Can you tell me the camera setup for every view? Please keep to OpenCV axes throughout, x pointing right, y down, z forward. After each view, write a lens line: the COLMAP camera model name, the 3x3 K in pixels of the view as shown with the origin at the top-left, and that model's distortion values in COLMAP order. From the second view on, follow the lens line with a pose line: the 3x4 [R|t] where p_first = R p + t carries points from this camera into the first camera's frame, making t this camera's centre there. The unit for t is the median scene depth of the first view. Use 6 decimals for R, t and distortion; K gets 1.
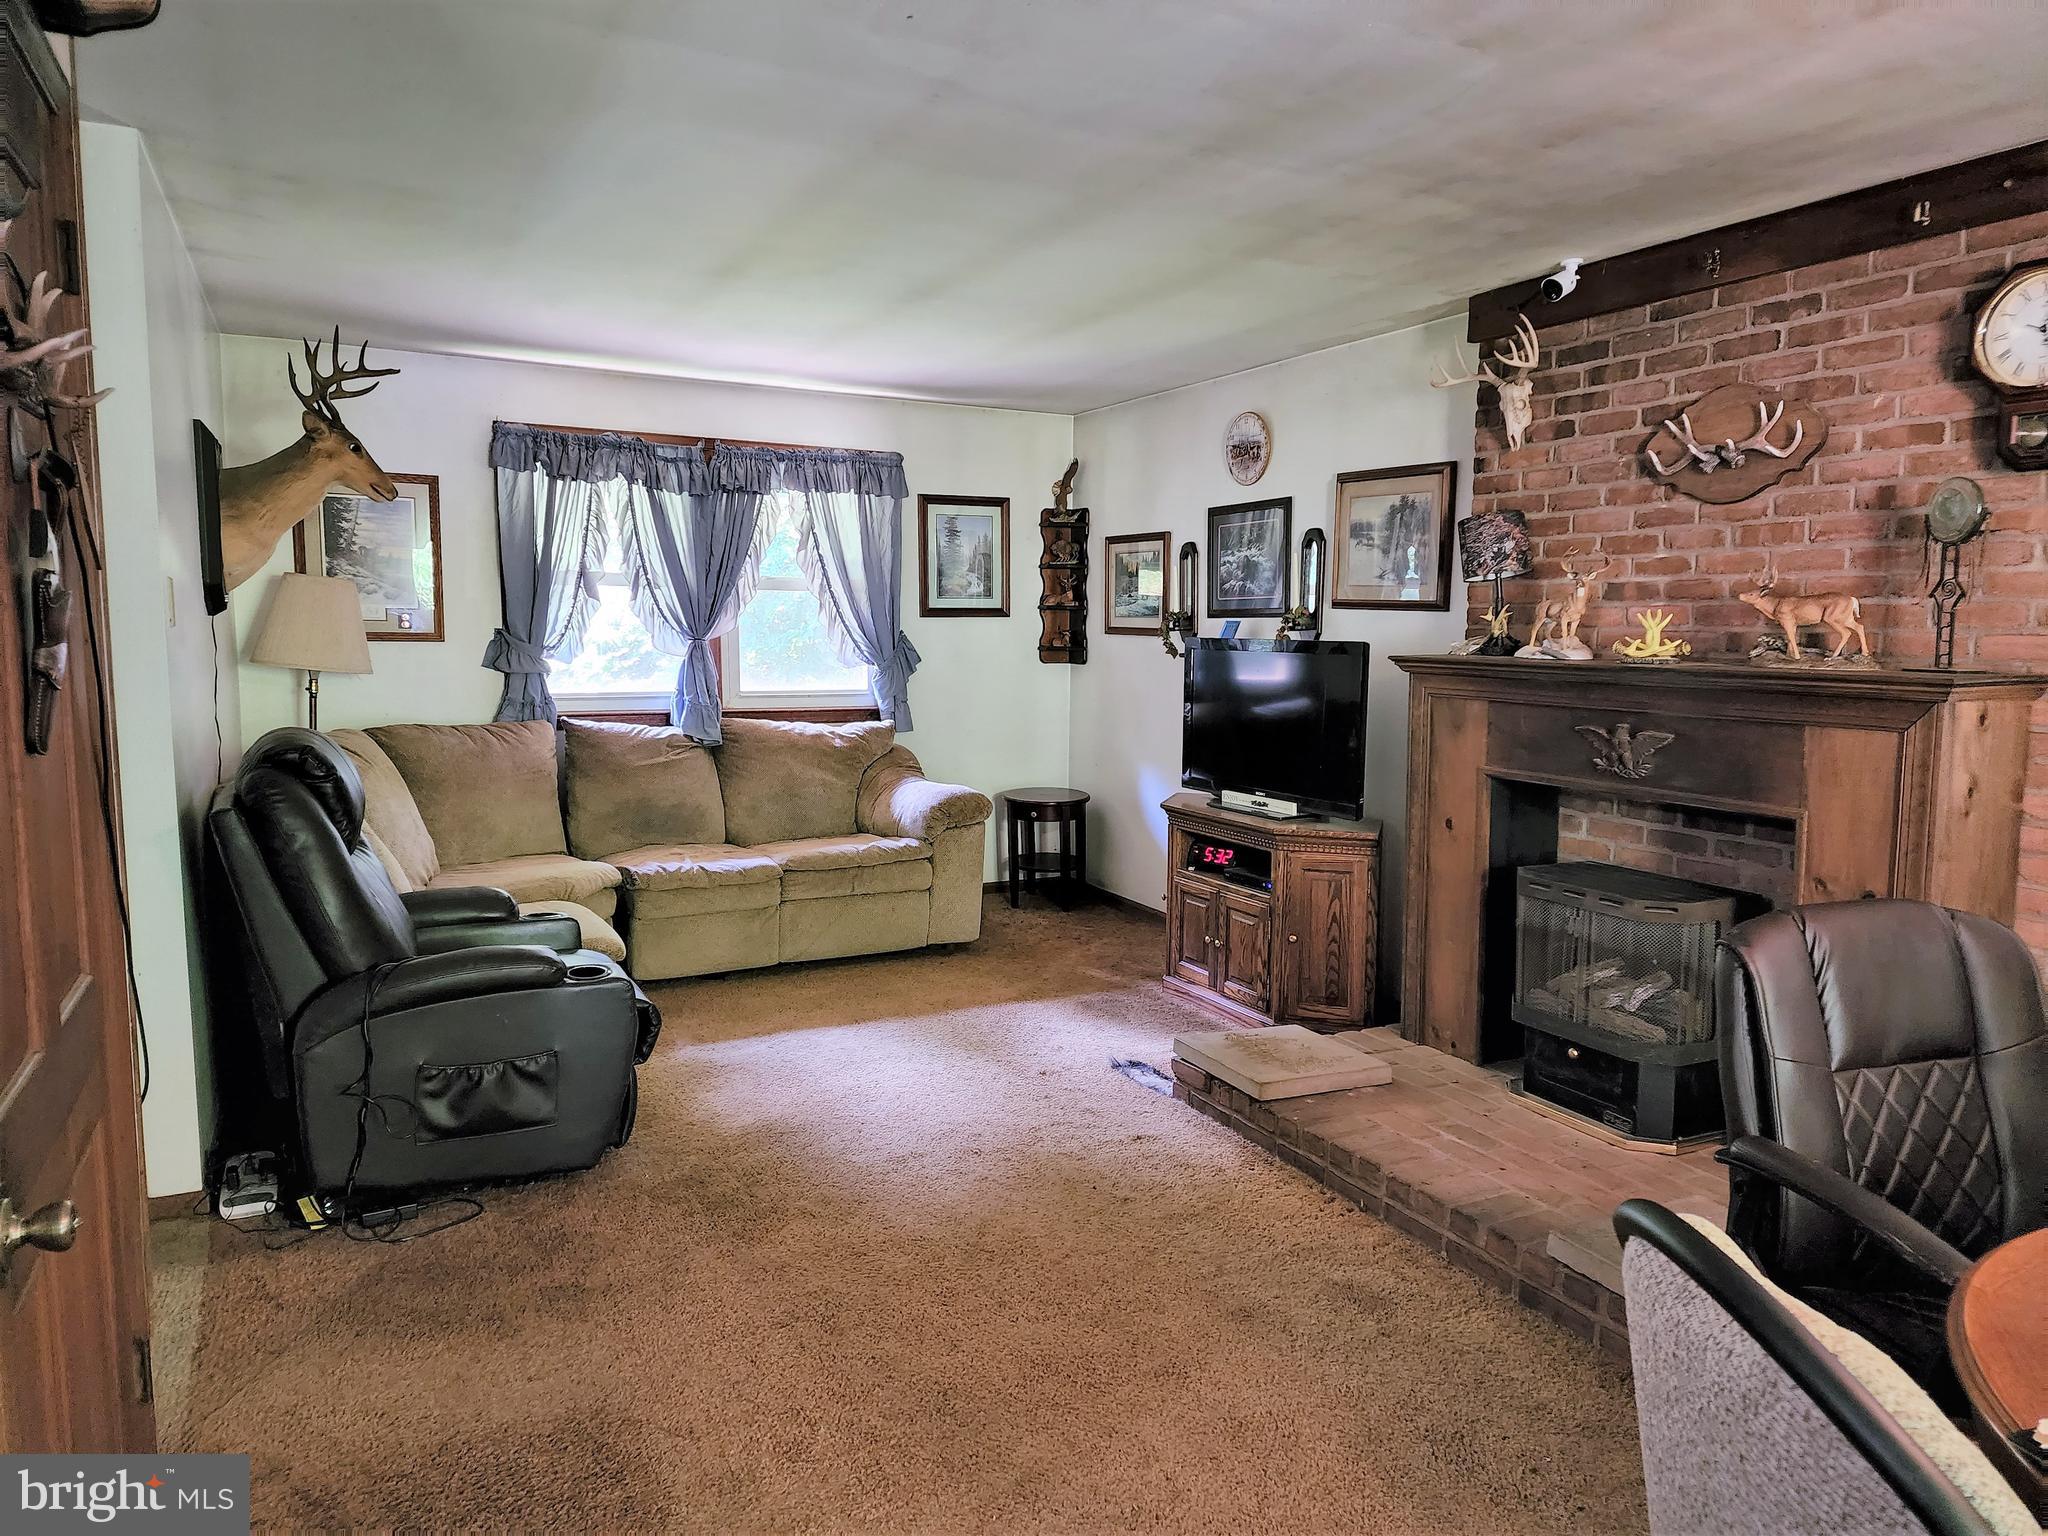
lens RADIAL K [[1337.3, 0, 1031.7], [0, 1337.3, 772.8], [0, 0, 1]] dist [0.055623, -0.032867]
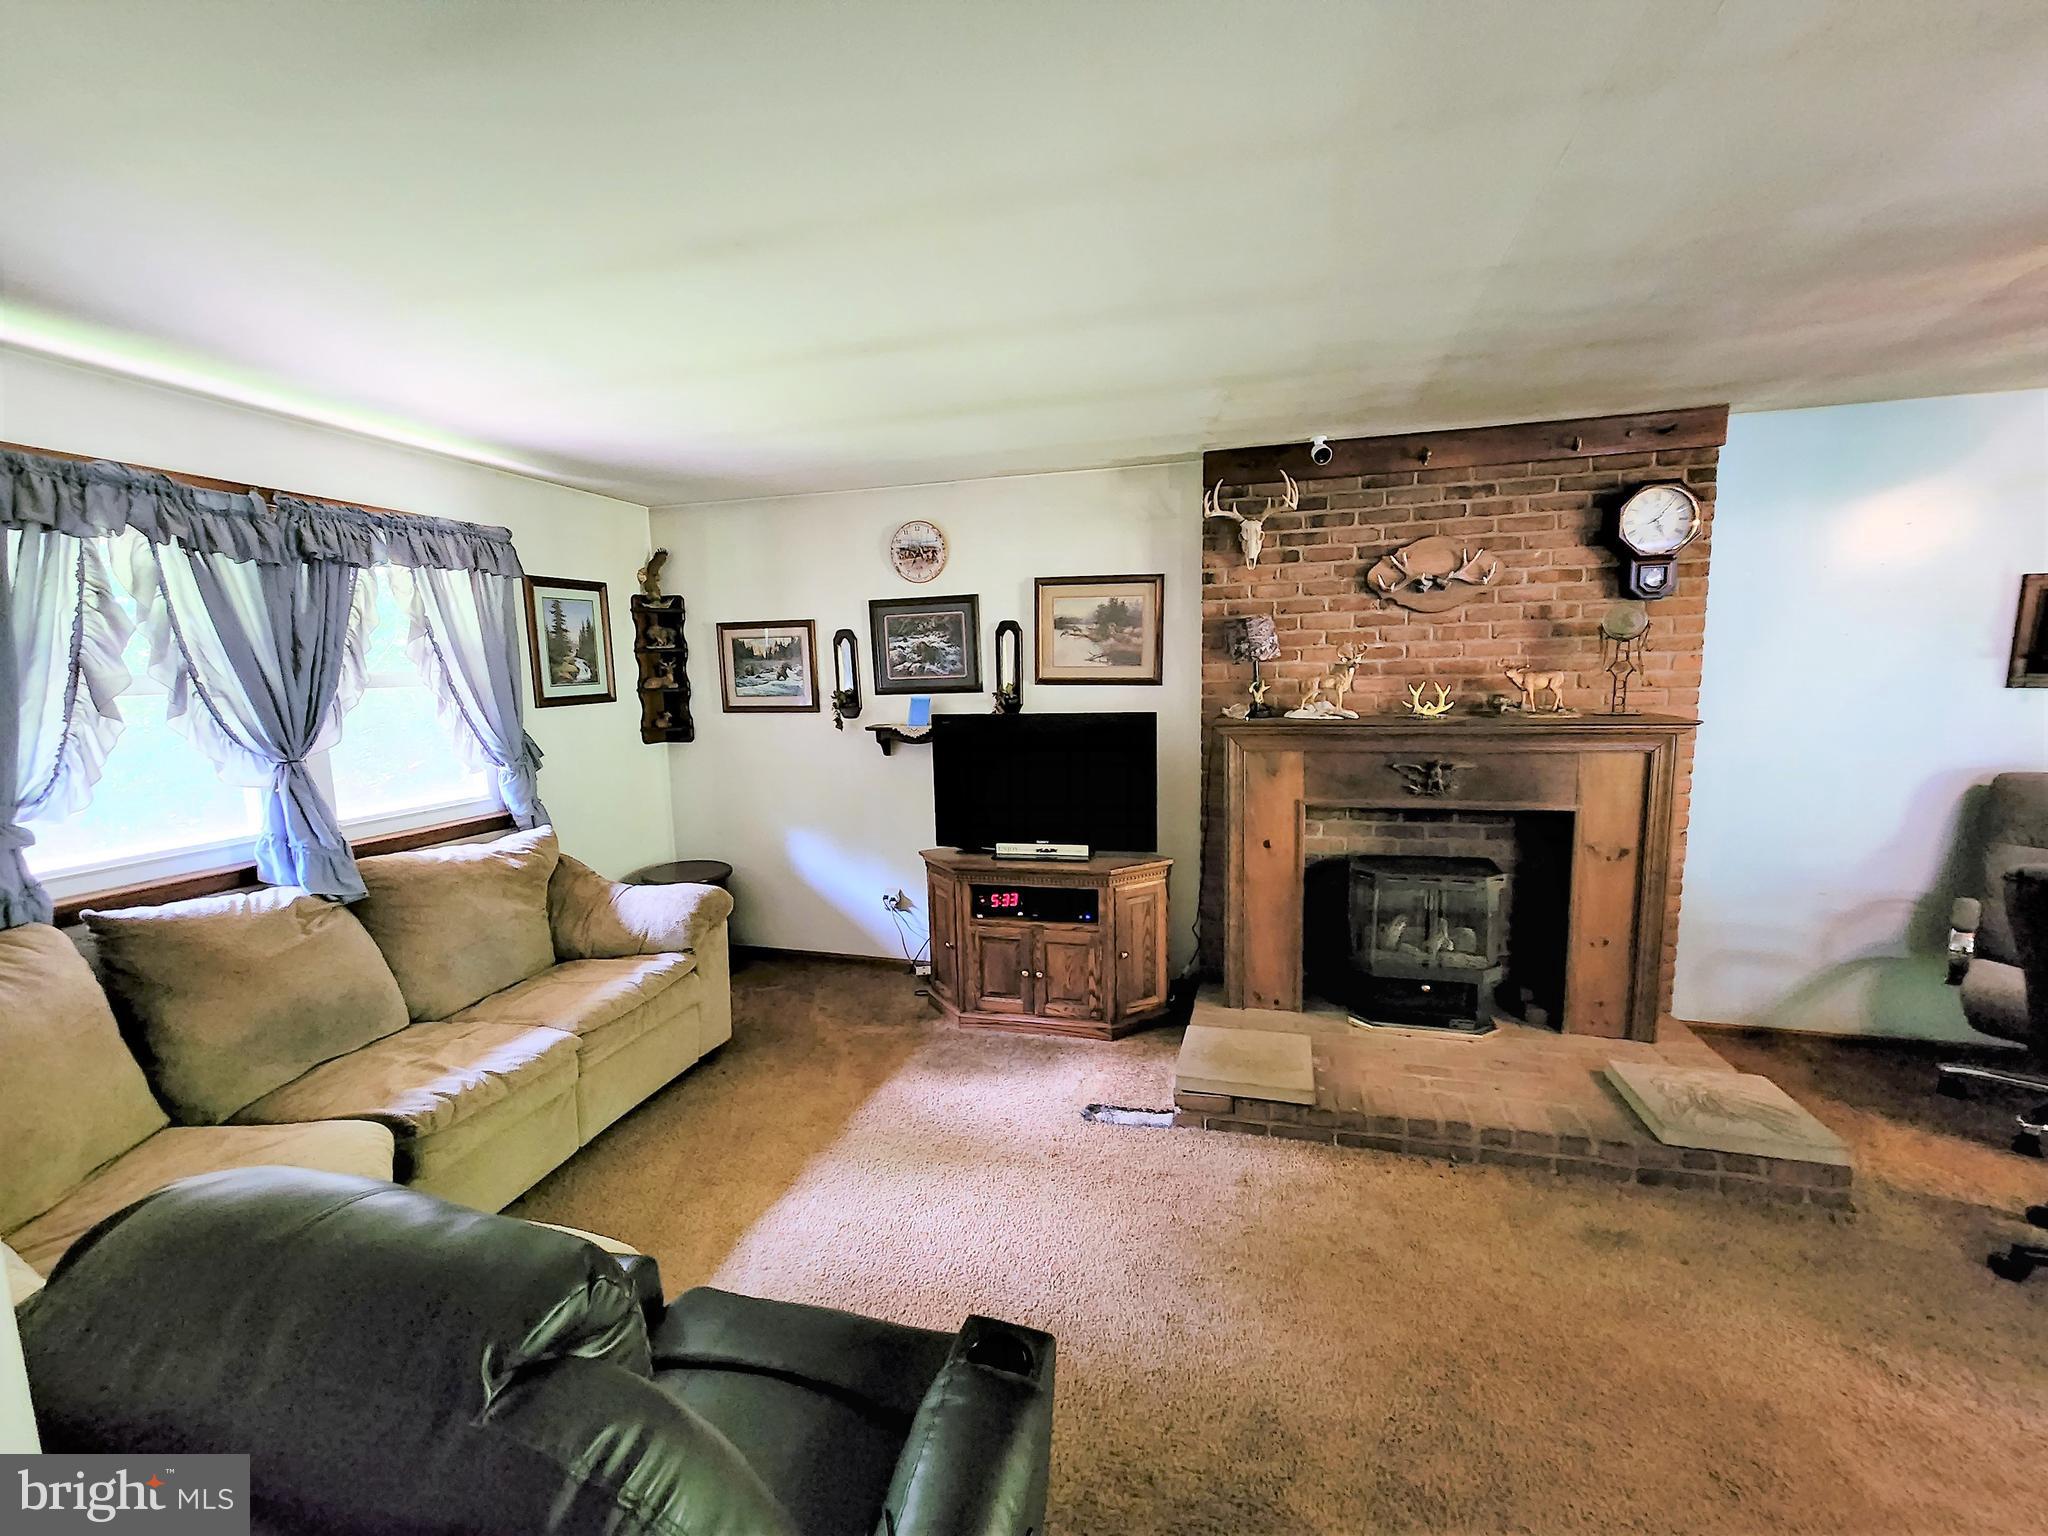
lens RADIAL K [[851.5, 0, 1012.7], [0, 851.5, 775.9], [0, 0, 1]] dist [-0.001375, 0.000666]
pose [[0.685206, -0.122286, 0.718010, -0.372848], [0.116309, 0.991526, 0.057874, -0.086810], [-0.719003, 0.043855, 0.693622, 0.469388]]
